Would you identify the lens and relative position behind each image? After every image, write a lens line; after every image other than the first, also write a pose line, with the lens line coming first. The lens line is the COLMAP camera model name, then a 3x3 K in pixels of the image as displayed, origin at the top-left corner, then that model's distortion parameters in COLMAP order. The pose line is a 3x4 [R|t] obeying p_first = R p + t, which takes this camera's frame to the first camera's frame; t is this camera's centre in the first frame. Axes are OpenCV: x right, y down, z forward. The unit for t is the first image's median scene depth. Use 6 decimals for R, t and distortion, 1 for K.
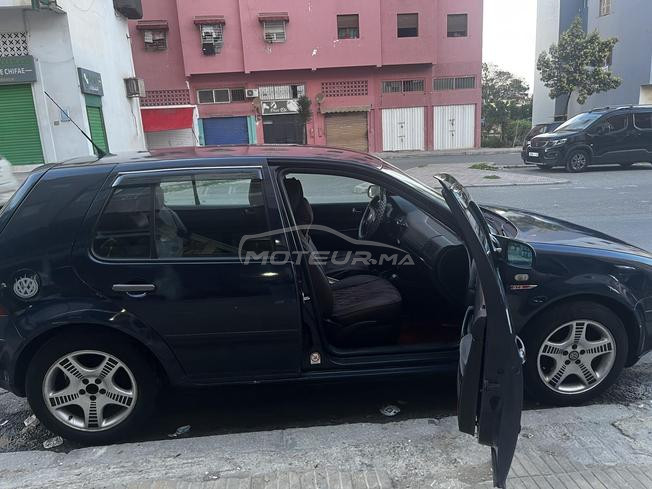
lens RADIAL K [[493.3, 0, 325.2], [0, 493.3, 244.8], [0, 0, 1]] dist [0.062360, -0.085904]
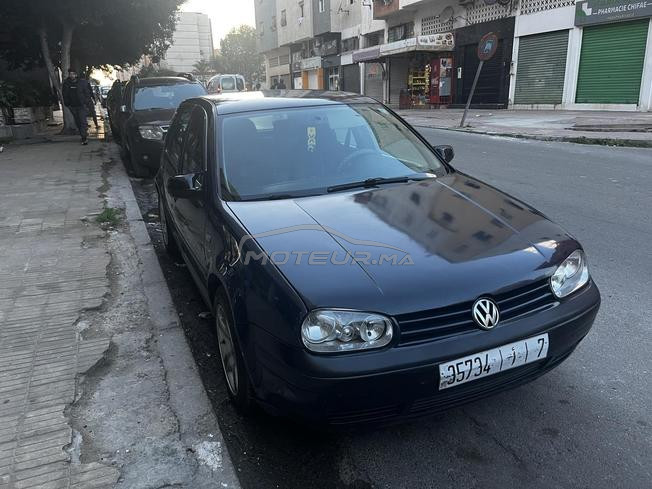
lens RADIAL K [[493.3, 0, 321.2], [0, 493.3, 246.3], [0, 0, 1]] dist [0.062360, -0.085904]
pose [[0.305014, 0.319452, -0.897172, 0.167625], [-0.207243, 0.941751, 0.264868, -0.027964], [0.929525, 0.105145, 0.353451, 0.107305]]
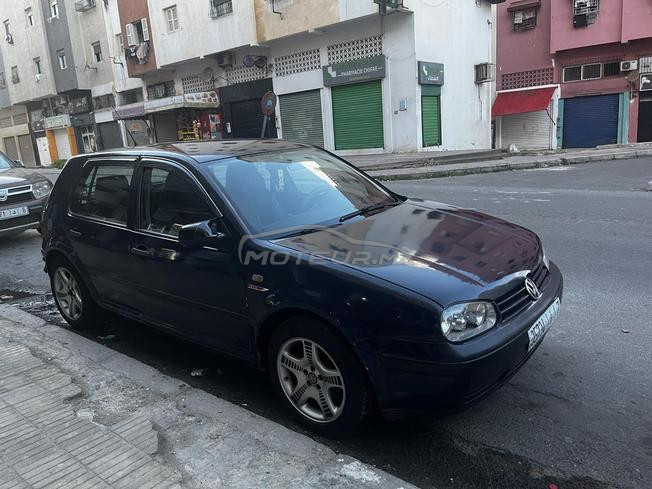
lens RADIAL K [[493.3, 0, 322.9], [0, 493.3, 245.3], [0, 0, 1]] dist [0.062360, -0.085904]
pose [[0.714583, 0.149764, -0.683331, 0.143048], [-0.126013, 0.988393, 0.084848, -0.012334], [0.688107, 0.025478, 0.725161, 0.046676]]
